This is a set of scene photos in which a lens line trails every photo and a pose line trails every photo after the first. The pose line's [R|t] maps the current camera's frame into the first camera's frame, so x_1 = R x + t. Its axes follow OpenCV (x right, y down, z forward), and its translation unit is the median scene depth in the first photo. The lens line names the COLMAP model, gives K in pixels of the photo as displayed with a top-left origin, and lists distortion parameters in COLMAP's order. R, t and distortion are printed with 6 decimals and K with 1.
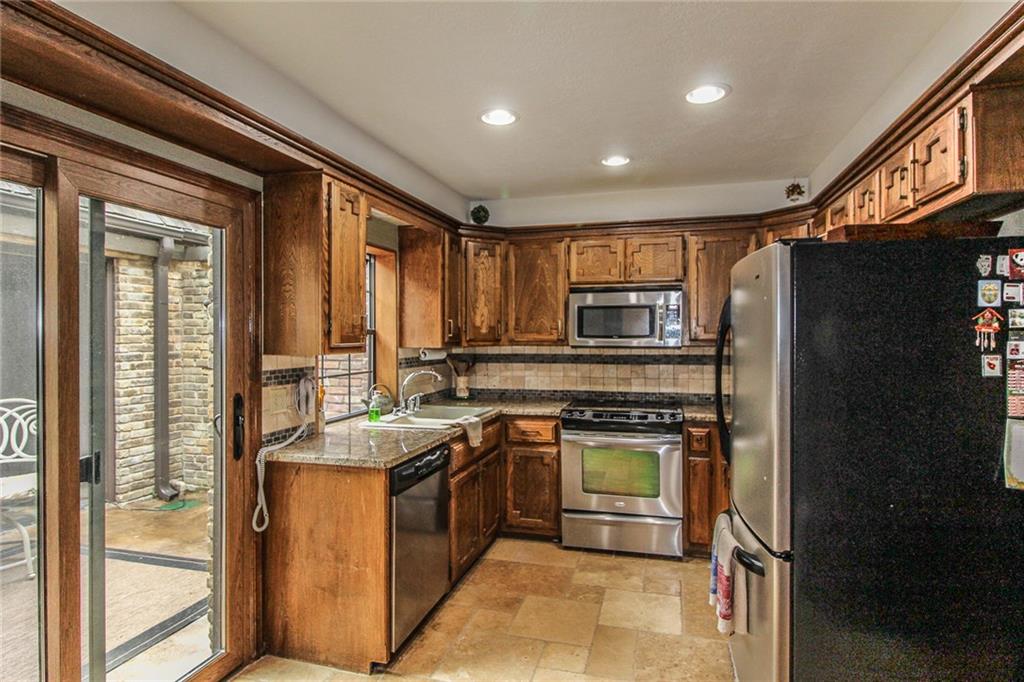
lens RADIAL K [[560.4, 0, 513.3], [0, 560.4, 346.9], [0, 0, 1]] dist [-0.003194, -0.002057]
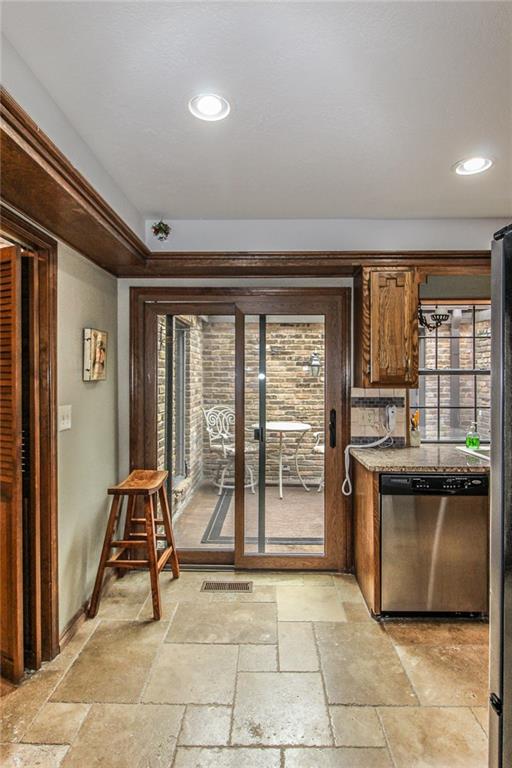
lens RADIAL K [[412.8, 0, 256.0], [0, 412.8, 384.0], [0, 0, 1]] dist [0.001256, -0.000570]
pose [[0.251357, 0.021367, -0.967659, 0.321655], [-0.022661, 0.999612, 0.016186, -0.004165], [0.967629, 0.017859, 0.251744, 0.218468]]
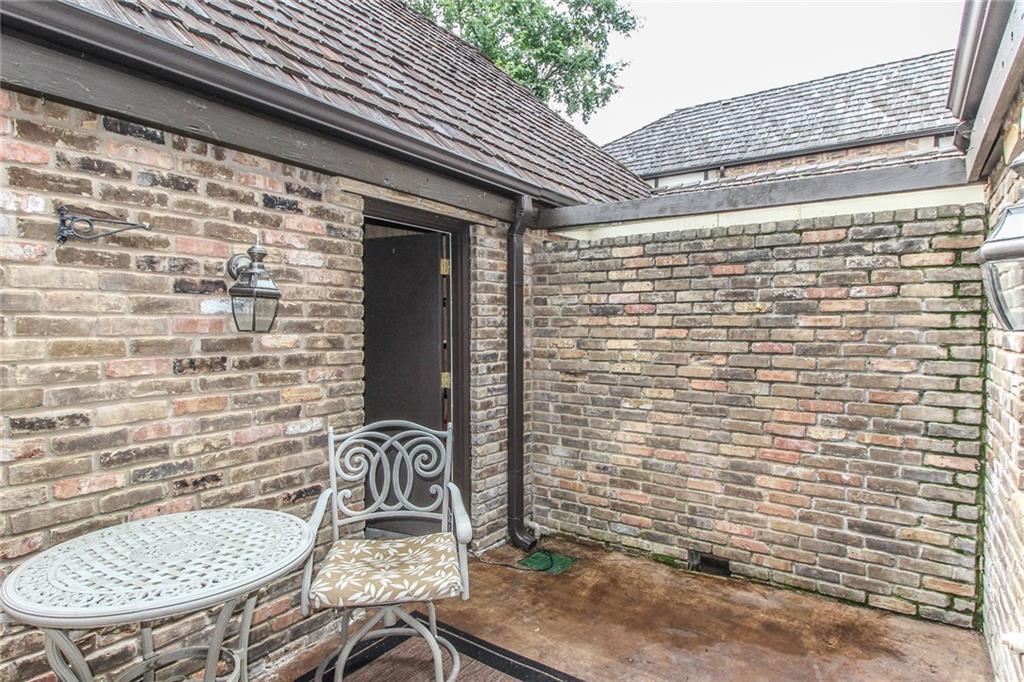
lens RADIAL K [[560.4, 0, 513.3], [0, 560.4, 346.9], [0, 0, 1]] dist [-0.003194, -0.002057]
pose [[0.944789, 0.015635, -0.327305, -0.408300], [-0.009960, 0.999770, 0.019006, -0.009413], [0.327527, -0.014697, 0.944728, 0.305460]]
